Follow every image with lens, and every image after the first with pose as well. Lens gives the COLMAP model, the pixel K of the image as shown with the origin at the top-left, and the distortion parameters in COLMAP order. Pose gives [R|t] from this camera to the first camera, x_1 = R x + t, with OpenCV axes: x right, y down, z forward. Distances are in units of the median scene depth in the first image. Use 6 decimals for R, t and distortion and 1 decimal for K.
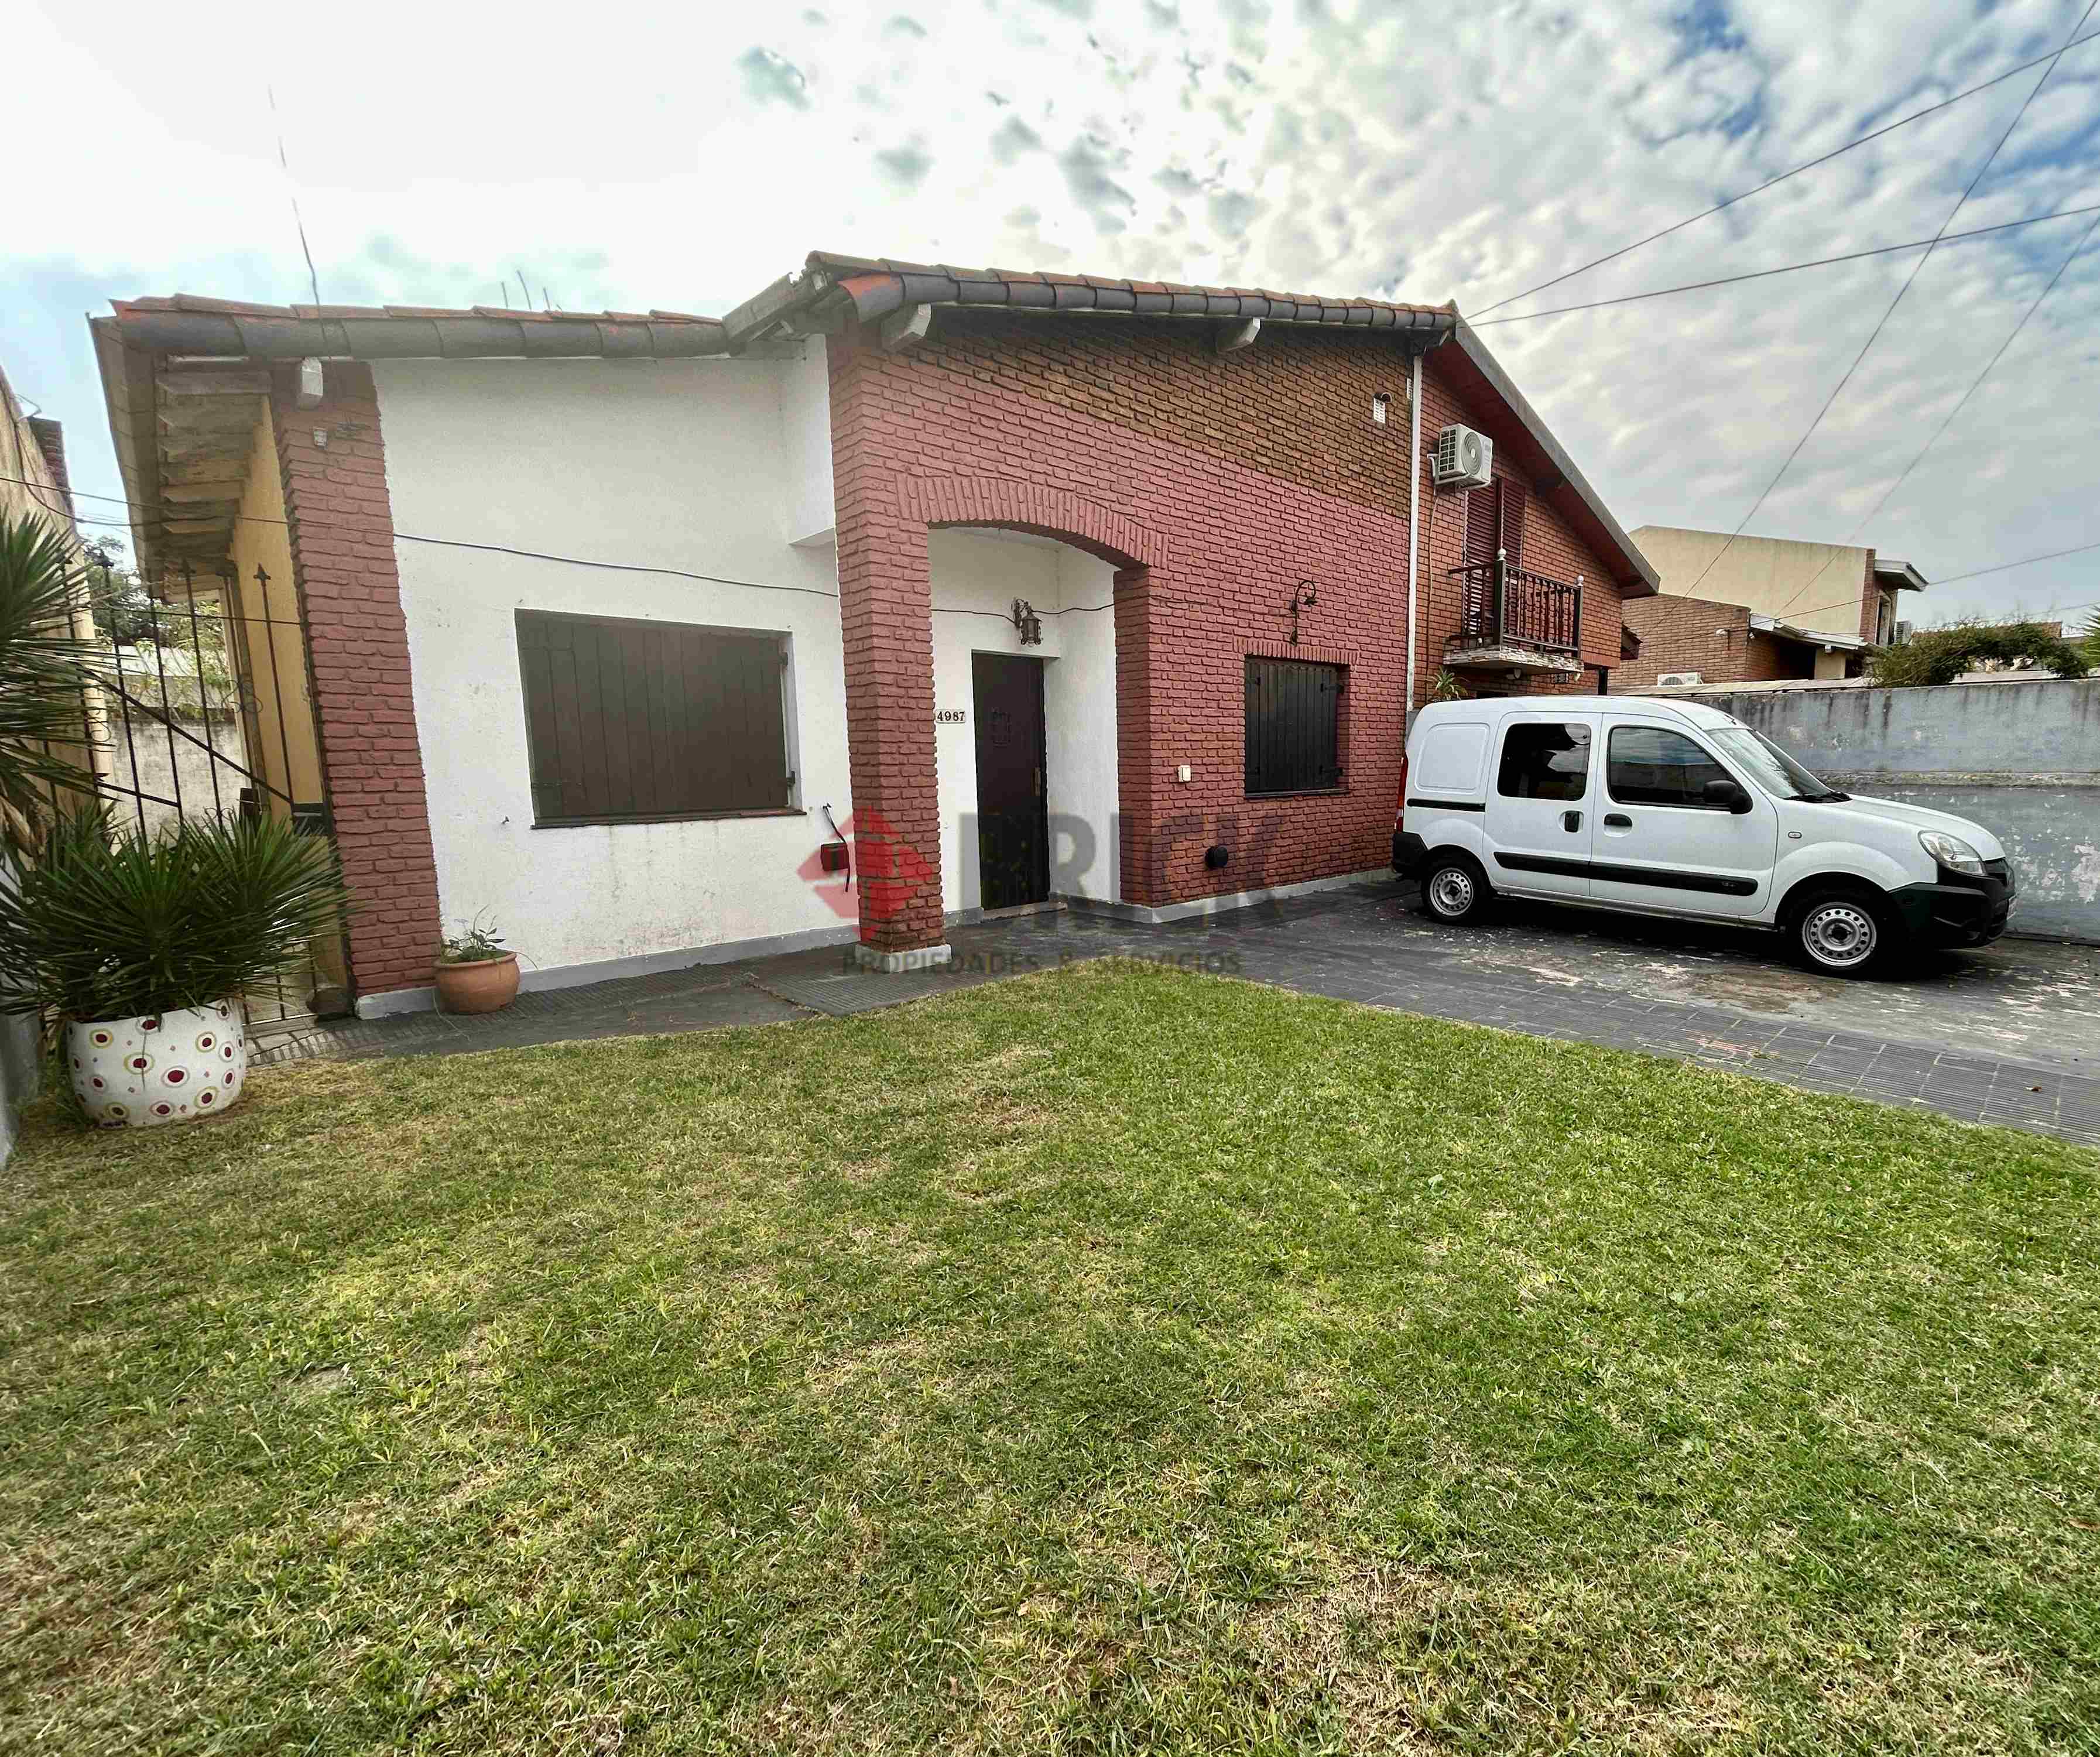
lens RADIAL K [[968.2, 0, 1043.0], [0, 968.2, 879.2], [0, 0, 1]] dist [-0.007862, 0.000037]
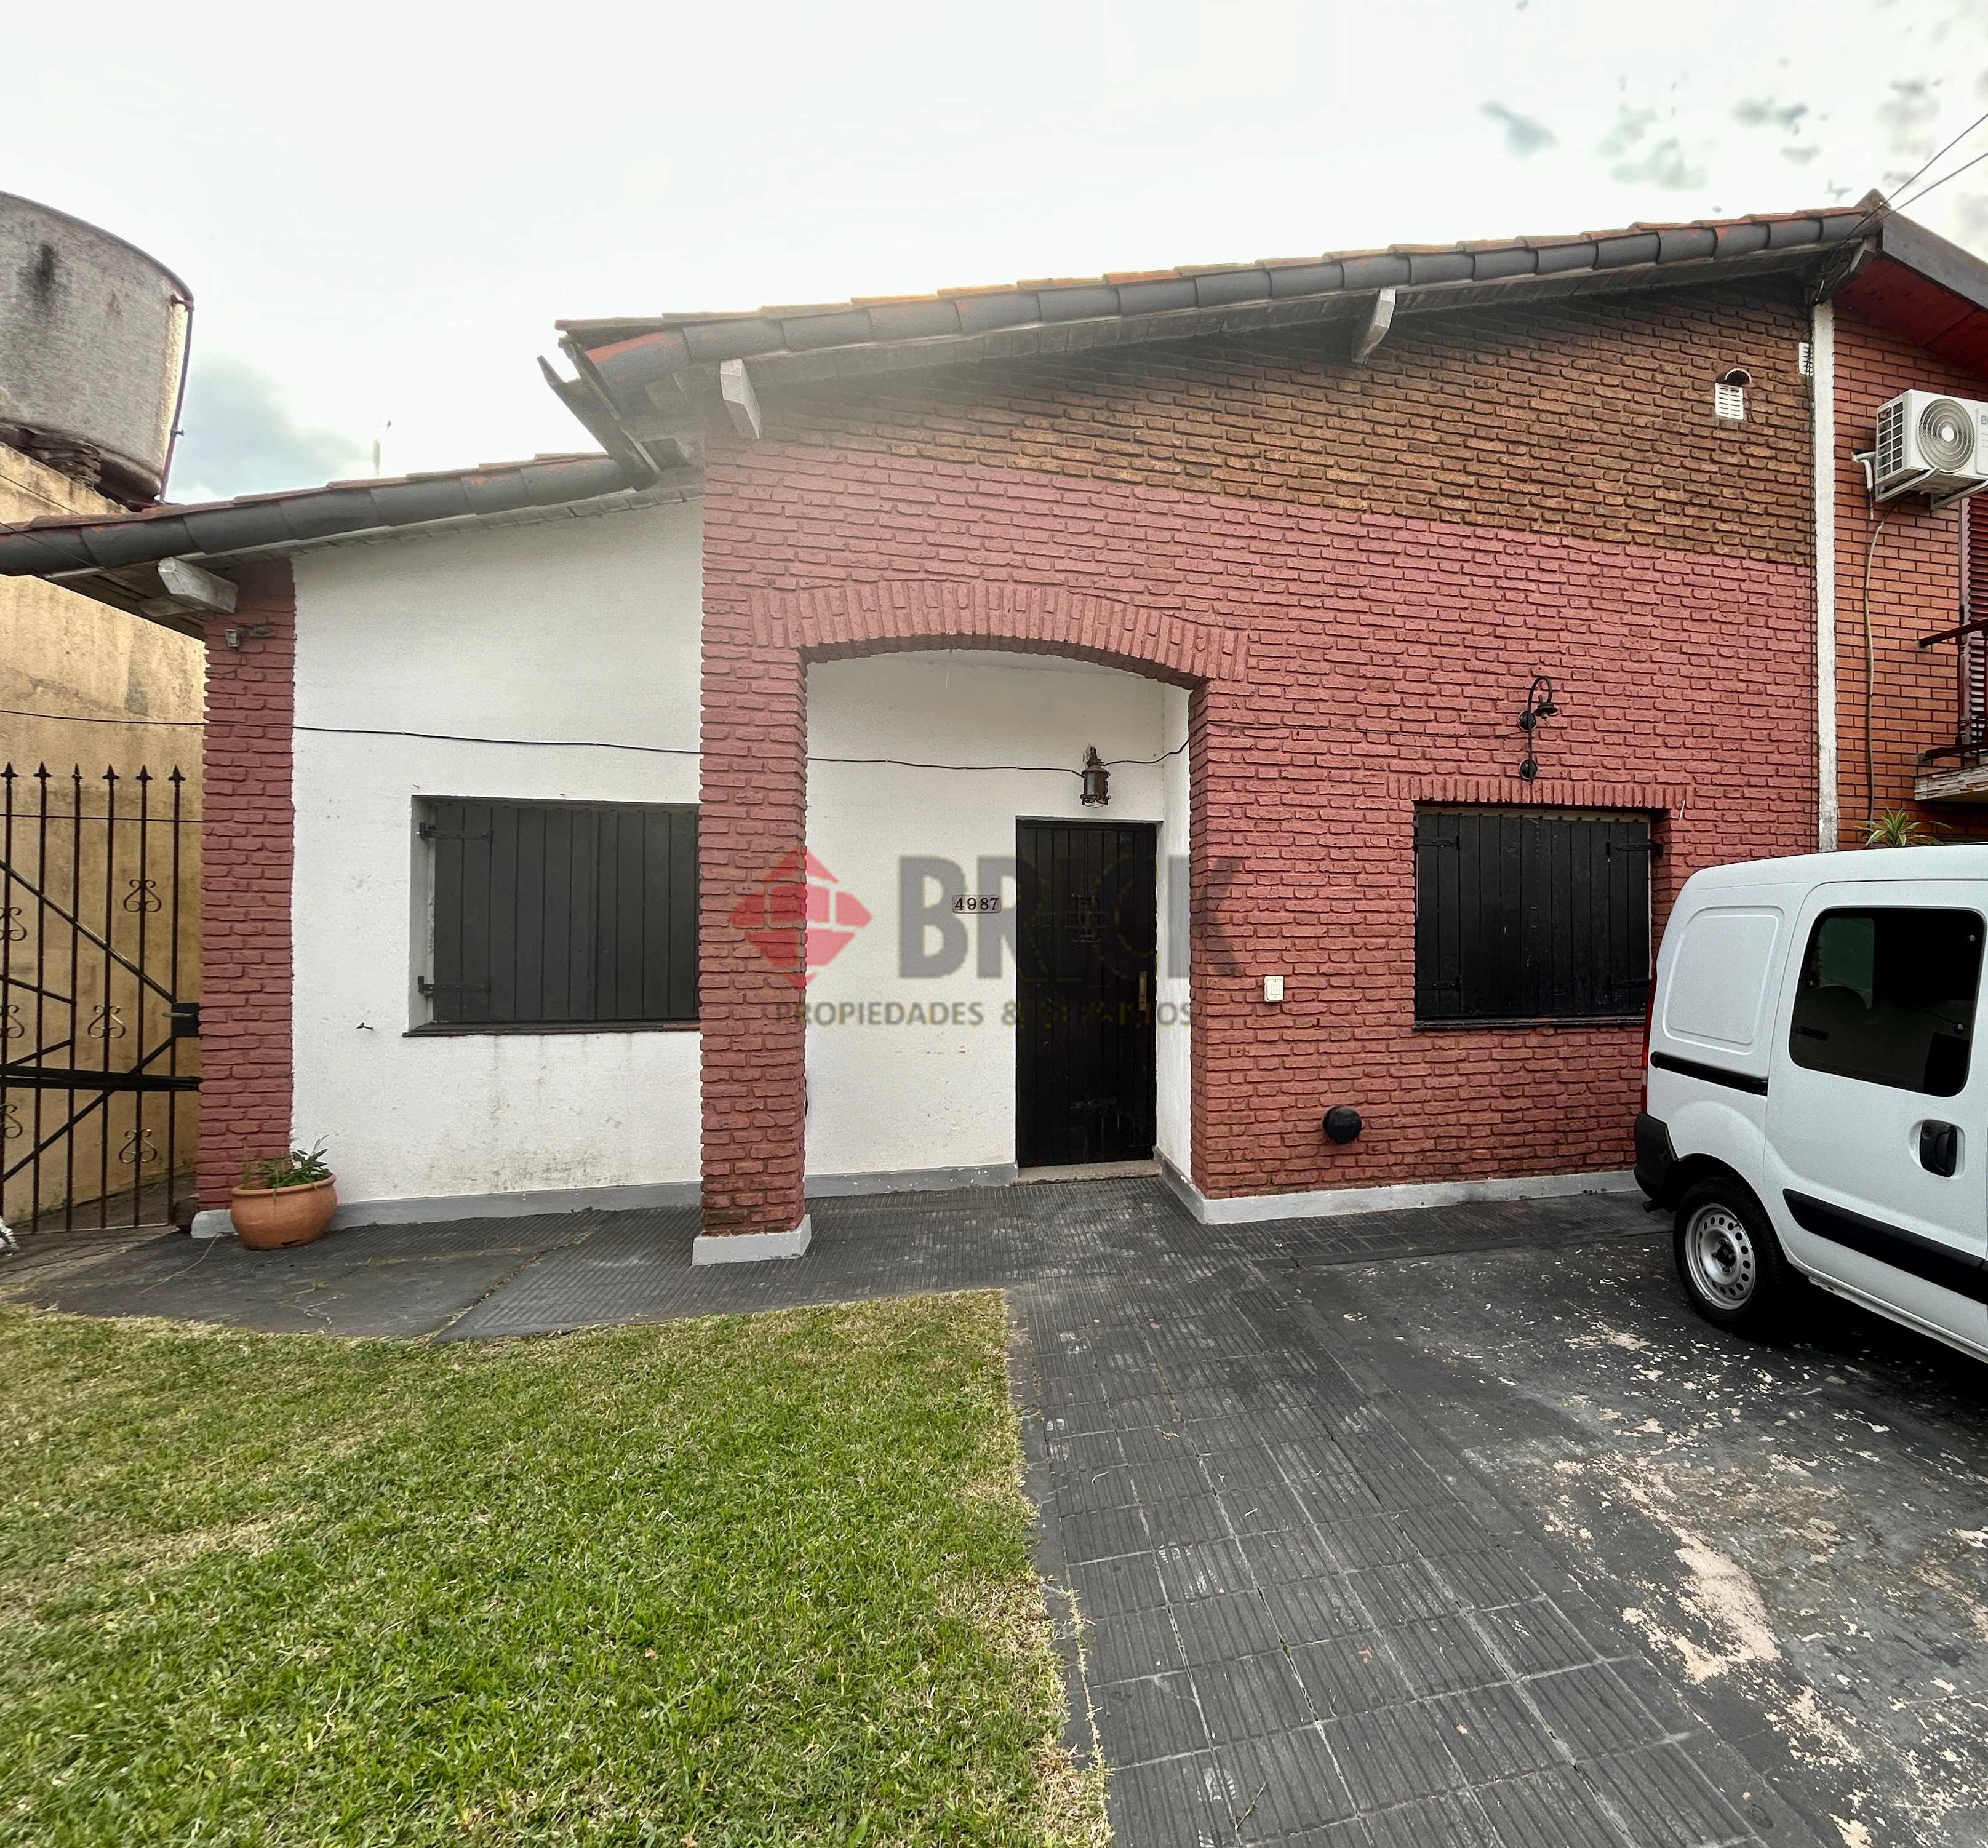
lens RADIAL K [[1008.6, 0, 1000.8], [0, 1008.6, 940.3], [0, 0, 1]] dist [-0.001291, -0.002091]
pose [[0.881919, 0.004024, -0.471383, 0.331756], [-0.064526, 0.991582, -0.112258, -0.060406], [0.466963, 0.129419, 0.874755, 0.368166]]
